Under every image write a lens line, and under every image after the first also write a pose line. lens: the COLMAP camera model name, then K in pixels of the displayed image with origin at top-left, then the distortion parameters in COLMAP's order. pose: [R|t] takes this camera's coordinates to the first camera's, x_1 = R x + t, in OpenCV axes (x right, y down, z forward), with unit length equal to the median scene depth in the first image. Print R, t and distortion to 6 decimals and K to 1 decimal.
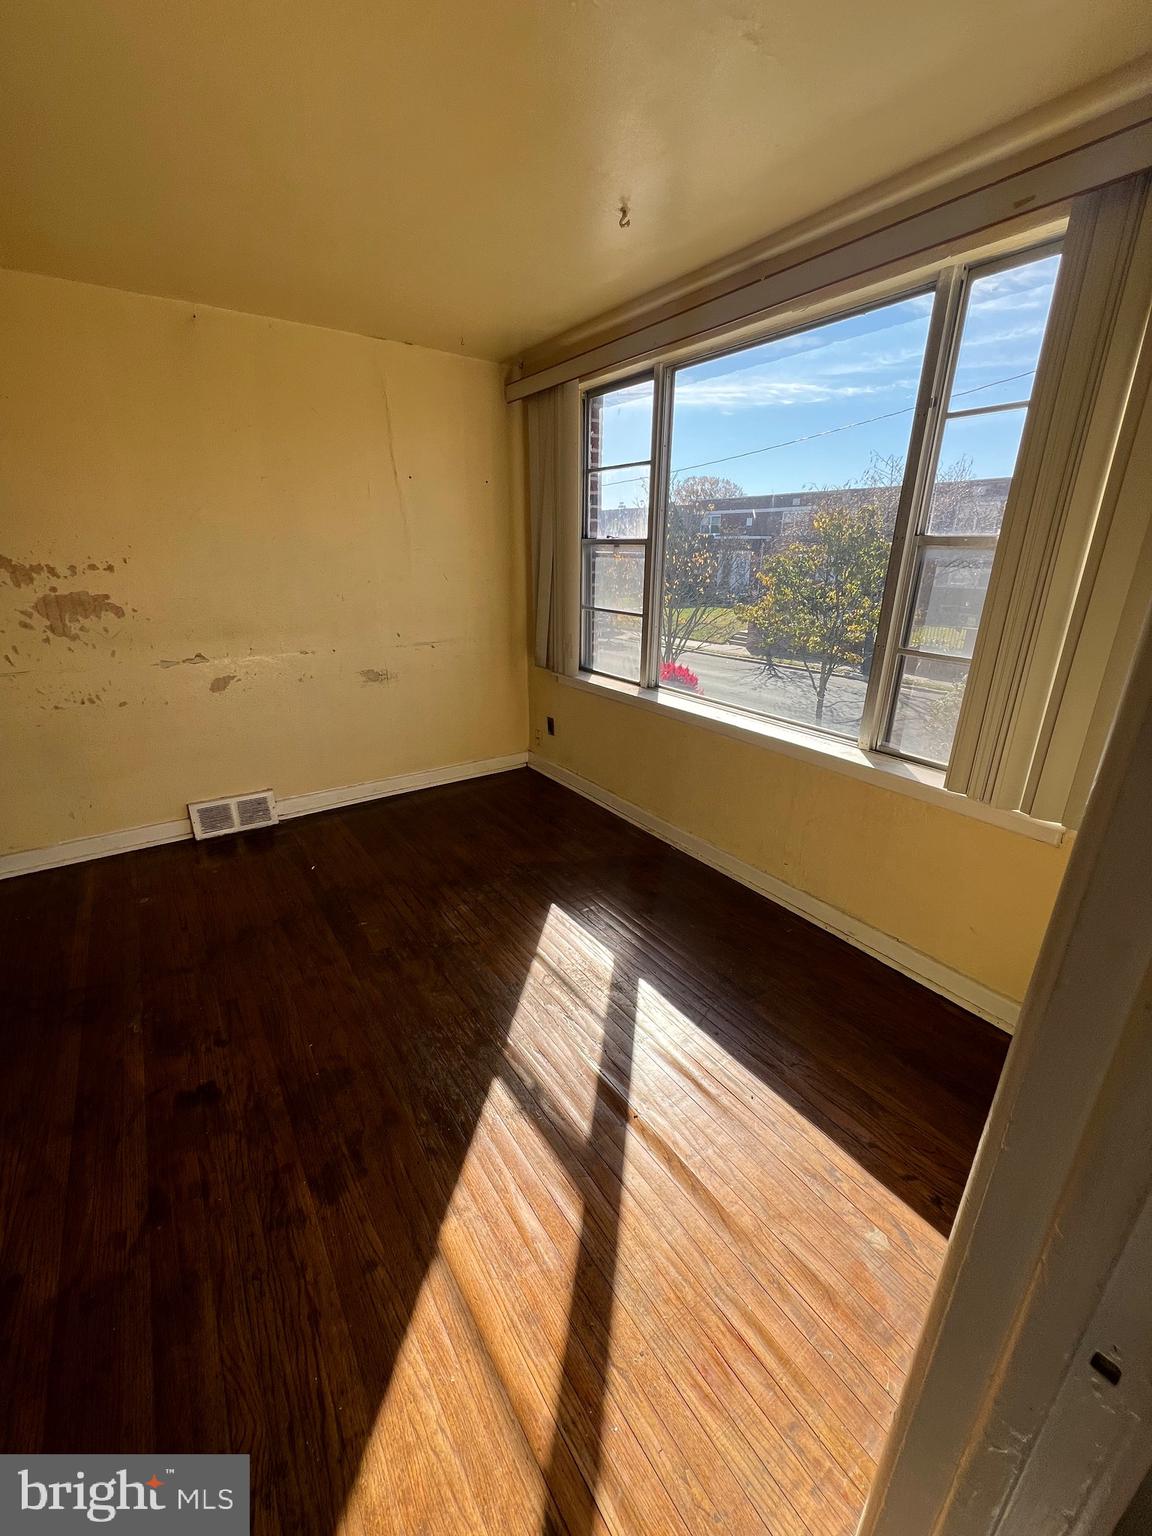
lens RADIAL K [[619.9, 0, 574.2], [0, 619.9, 765.6], [0, 0, 1]] dist [-0.002831, 0.000170]
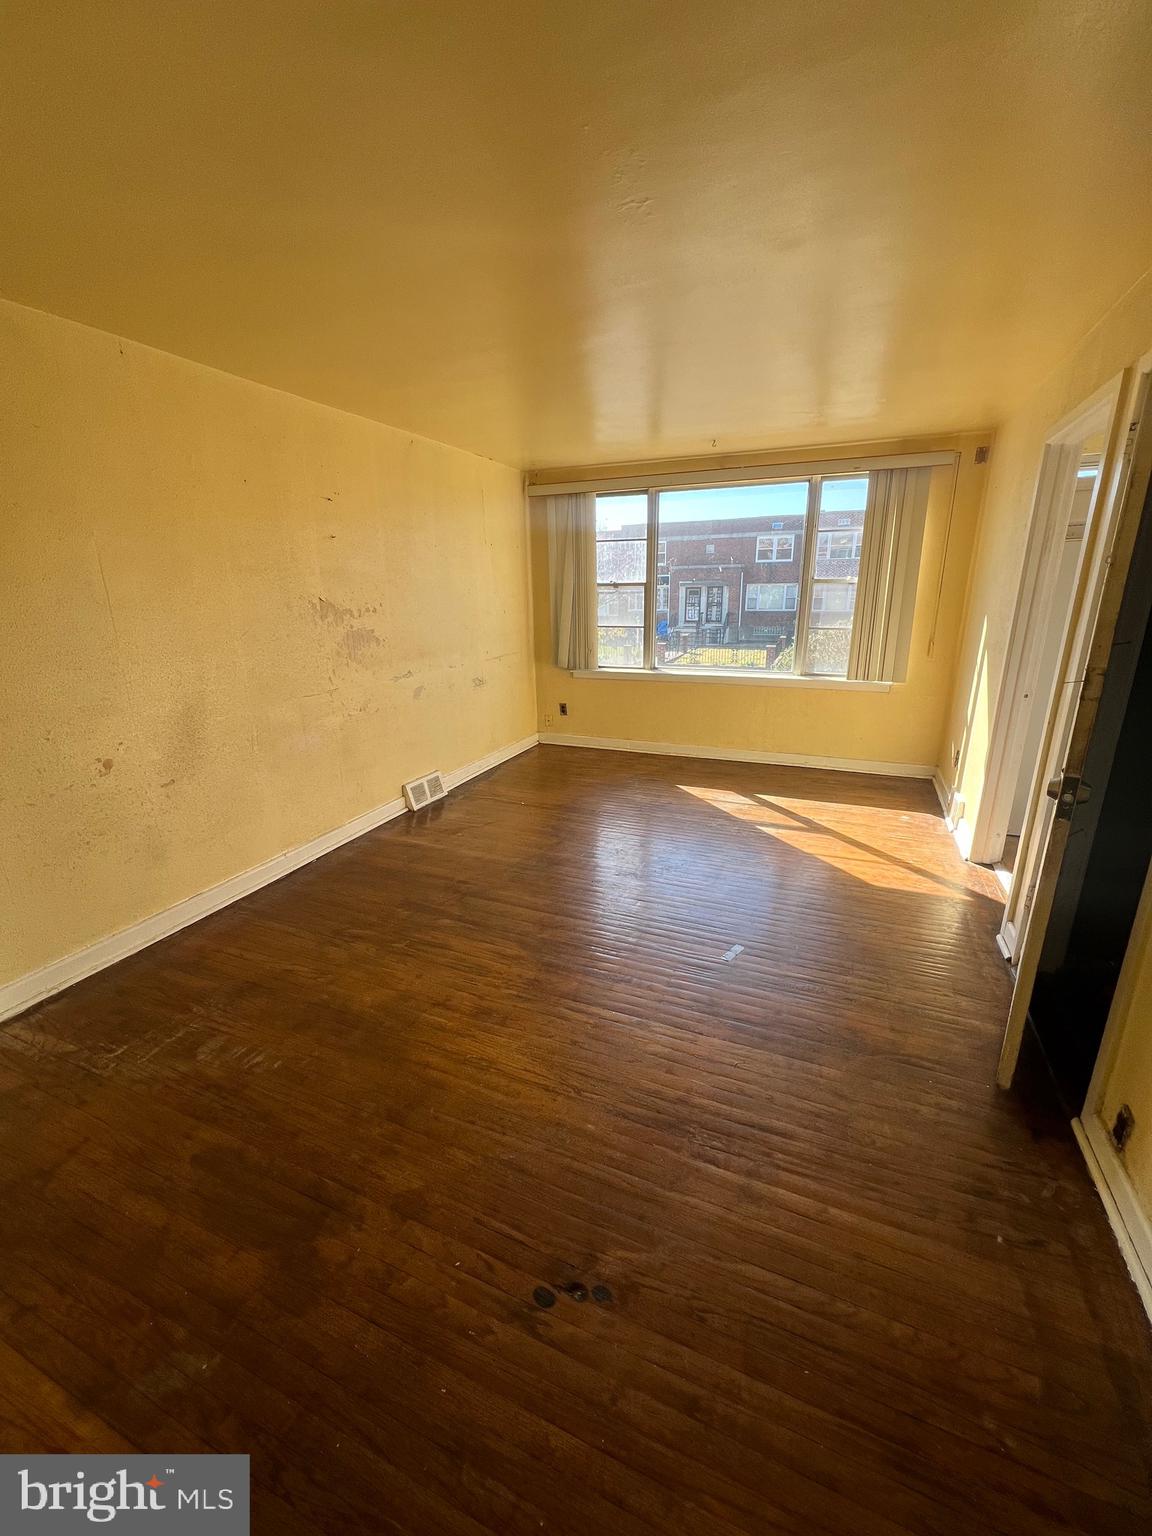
lens RADIAL K [[619.9, 0, 580.6], [0, 619.9, 767.9], [0, 0, 1]] dist [-0.002831, 0.000170]
pose [[0.844642, -0.171471, 0.507127, -0.977005], [0.199818, 0.979832, -0.001503, 0.104928], [-0.496642, 0.102603, 0.861870, -0.338064]]
